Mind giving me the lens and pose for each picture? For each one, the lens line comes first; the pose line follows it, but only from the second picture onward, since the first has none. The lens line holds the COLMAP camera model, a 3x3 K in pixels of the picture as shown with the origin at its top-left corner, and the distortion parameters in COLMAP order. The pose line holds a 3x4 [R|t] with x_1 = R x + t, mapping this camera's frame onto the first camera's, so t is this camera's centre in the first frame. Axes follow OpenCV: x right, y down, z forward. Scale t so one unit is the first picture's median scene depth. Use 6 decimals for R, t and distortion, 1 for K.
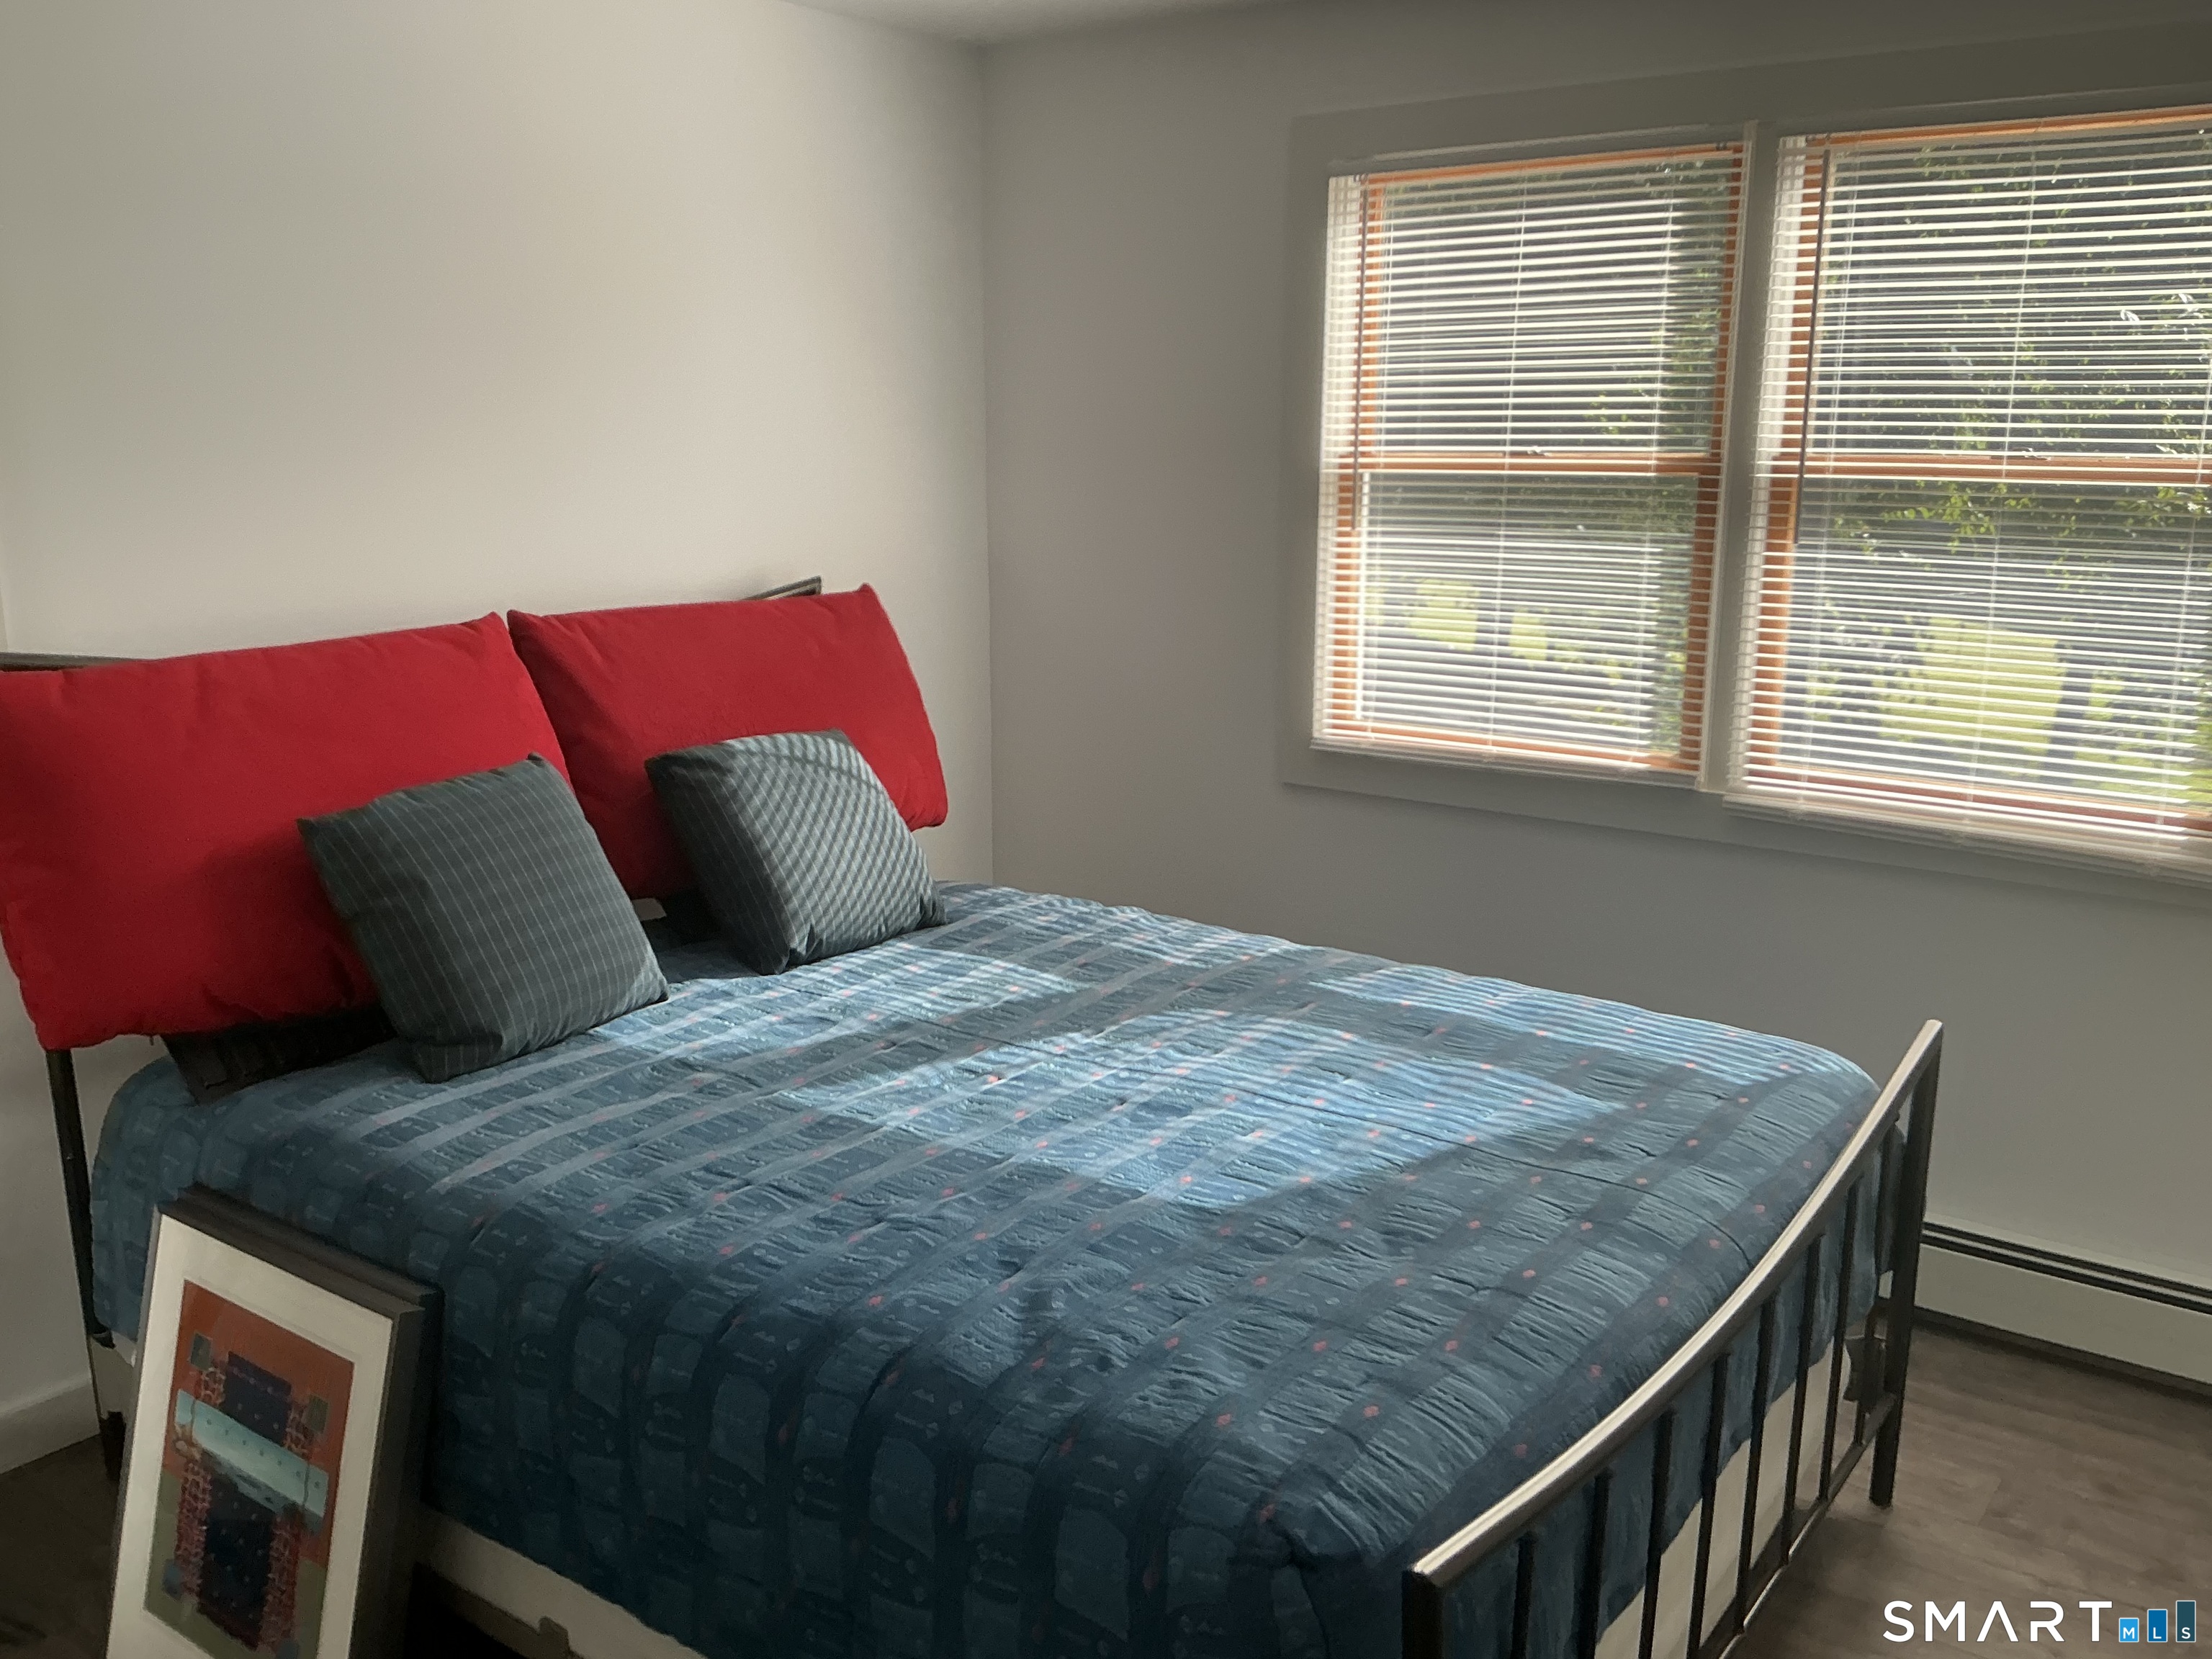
lens RADIAL K [[1831.7, 0, 1090.3], [0, 1831.7, 828.9], [0, 0, 1]] dist [0.110506, -0.225211]
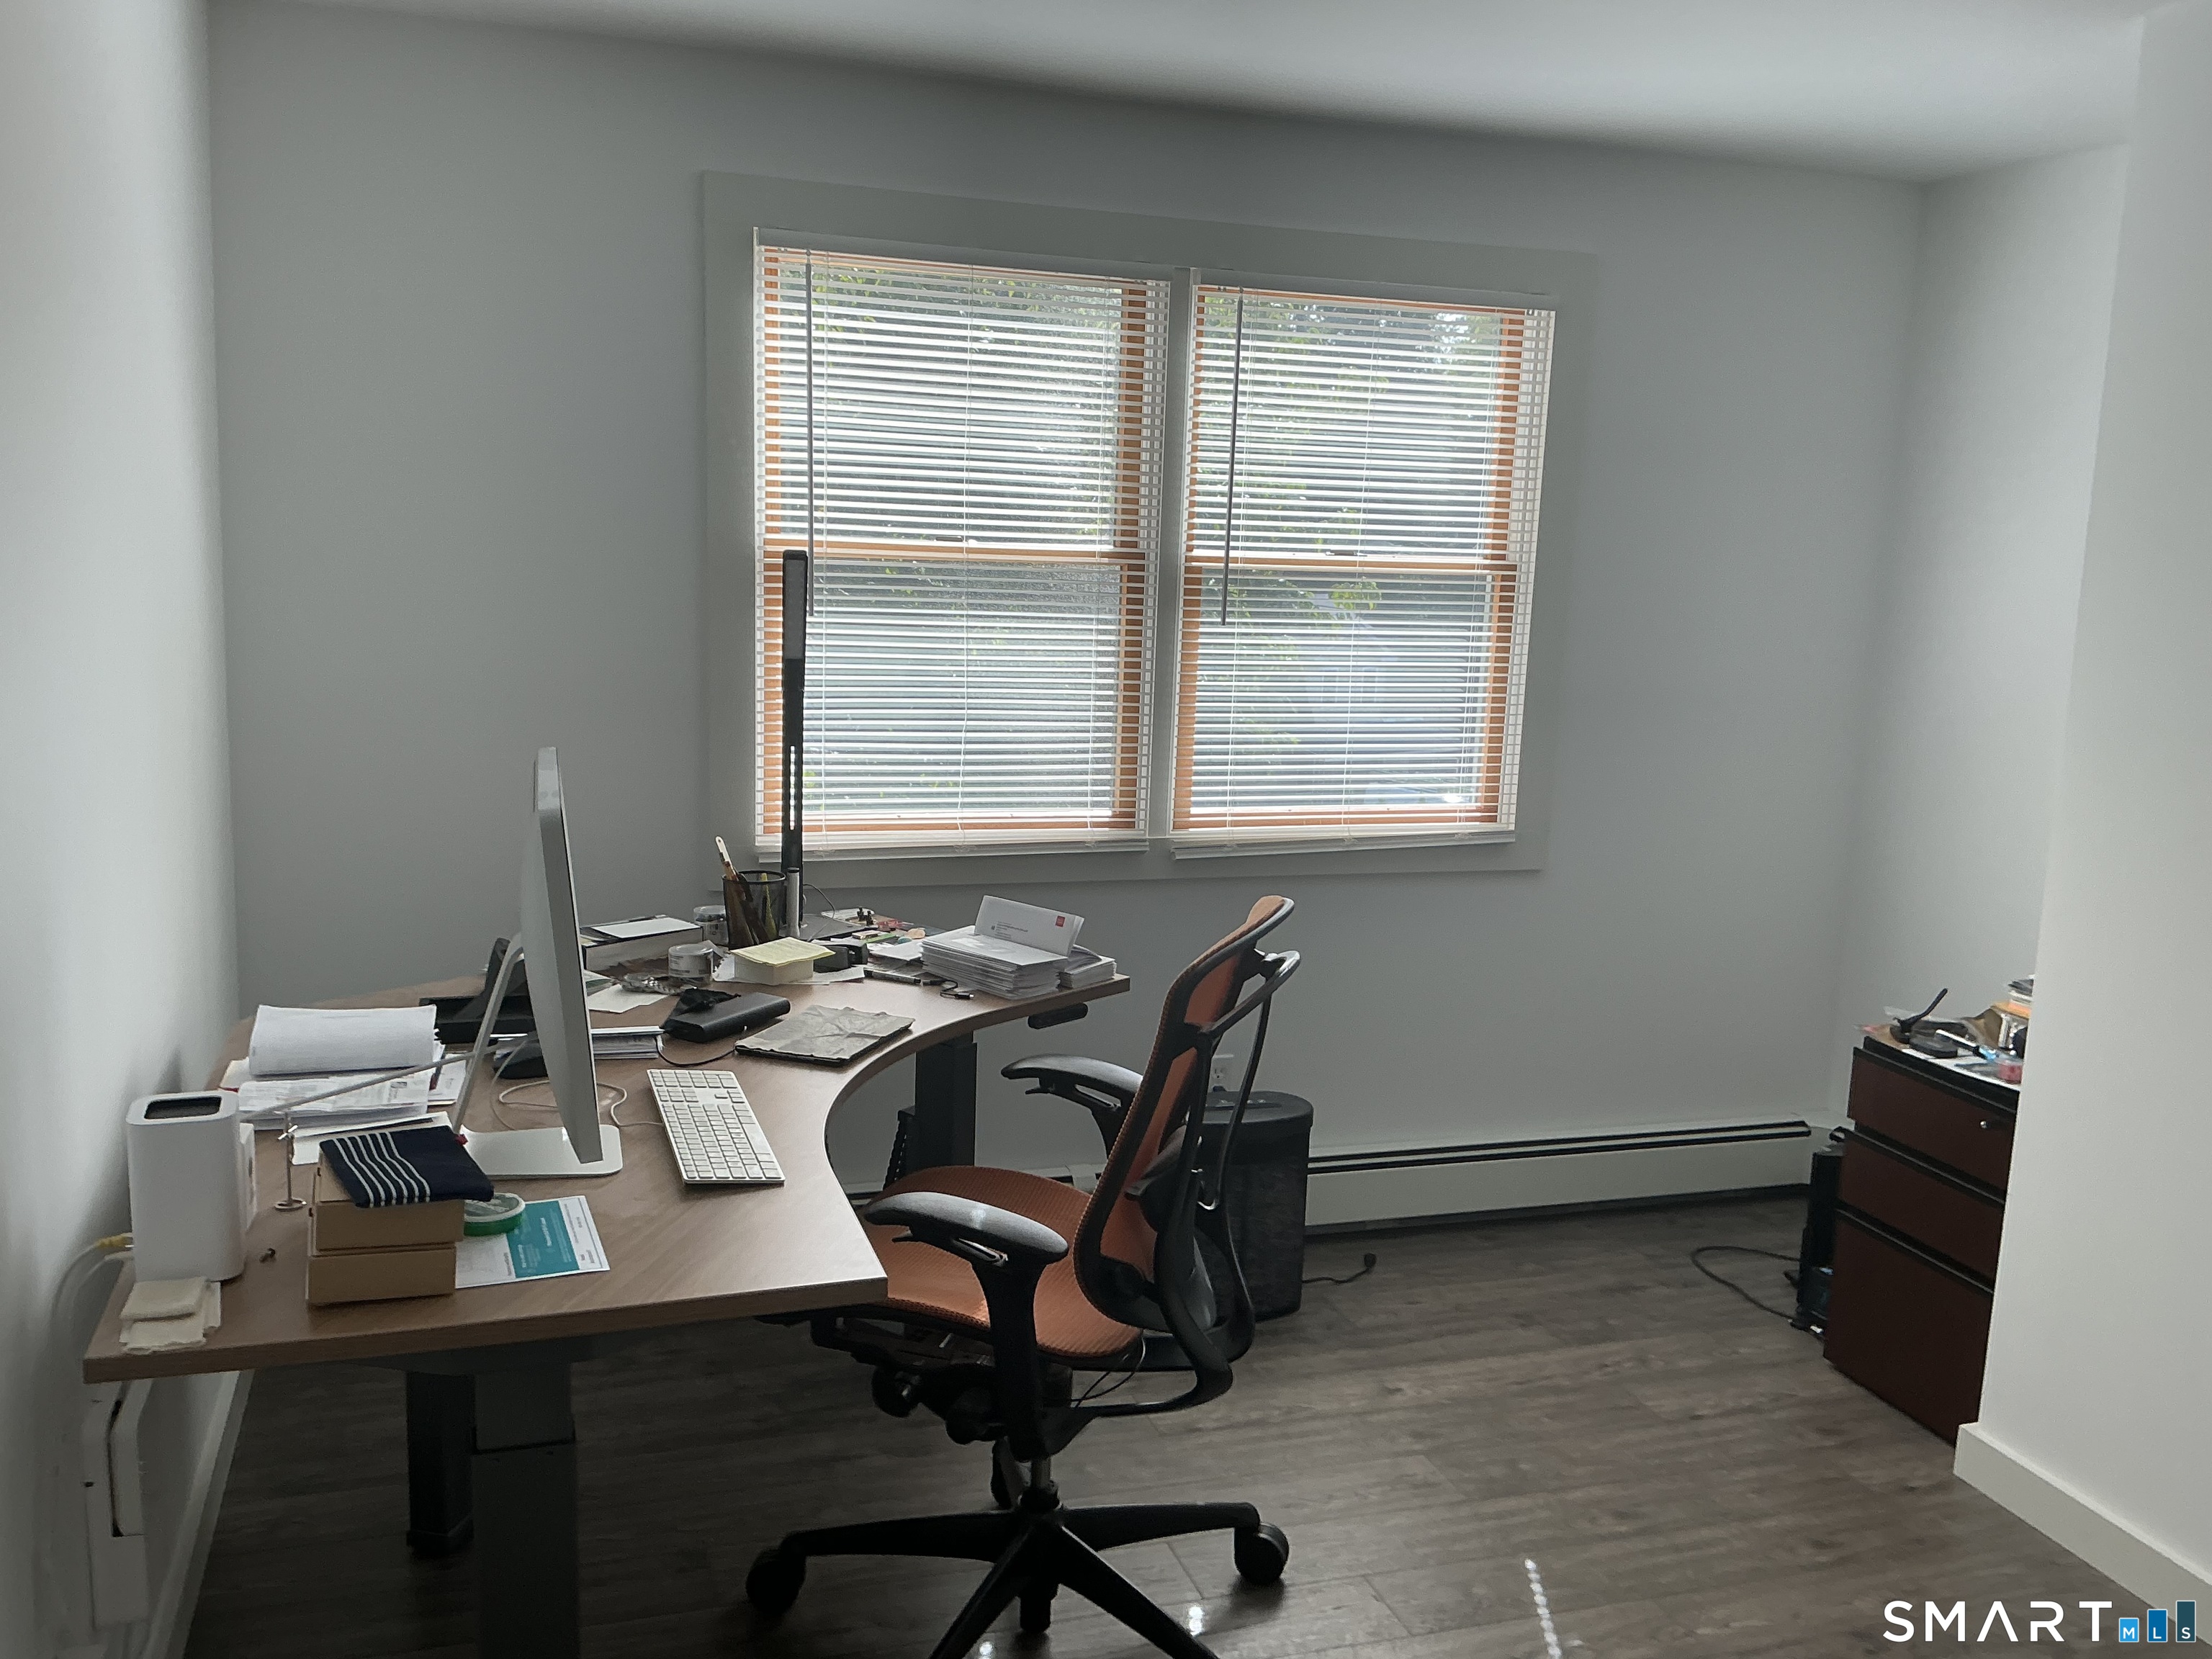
lens RADIAL K [[1831.7, 0, 1090.3], [0, 1831.7, 828.9], [0, 0, 1]] dist [0.110506, -0.225211]
pose [[0.563695, -0.132132, 0.815346, -0.592486], [0.156203, 0.986363, 0.051854, -0.089837], [-0.811079, 0.098130, 0.576647, 0.374714]]
